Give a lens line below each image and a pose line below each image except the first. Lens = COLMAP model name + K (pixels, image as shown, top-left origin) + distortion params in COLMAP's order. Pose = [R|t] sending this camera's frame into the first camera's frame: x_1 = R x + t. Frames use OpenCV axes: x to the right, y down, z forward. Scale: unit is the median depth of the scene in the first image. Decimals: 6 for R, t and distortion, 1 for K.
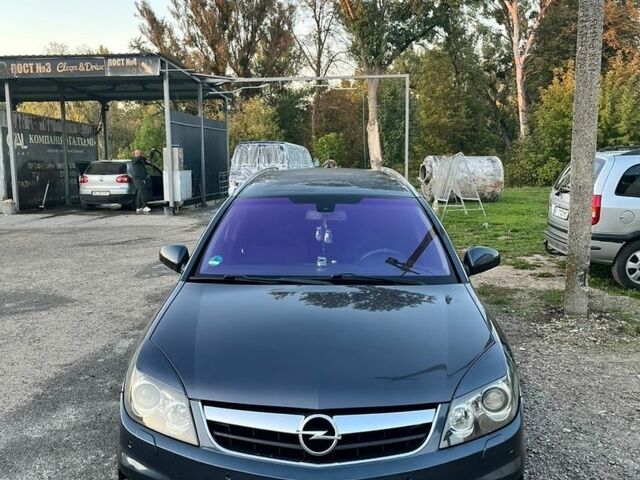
lens RADIAL K [[648.2, 0, 320.0], [0, 648.2, 240.0], [0, 0, 1]] dist [0.026054, 0.005298]
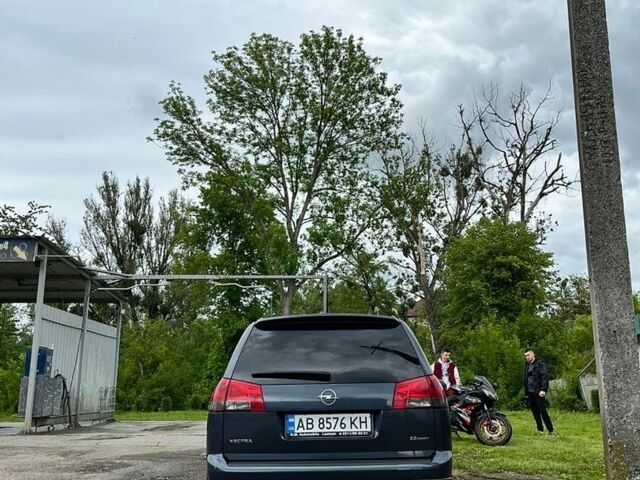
lens RADIAL K [[648.2, 0, 320.0], [0, 648.2, 240.0], [0, 0, 1]] dist [0.026054, 0.005298]
pose [[0.991376, 0.027242, 0.128189, 0.008891], [0.018842, 0.938366, -0.345130, 0.016057], [-0.129690, 0.344569, 0.929760, 0.134699]]
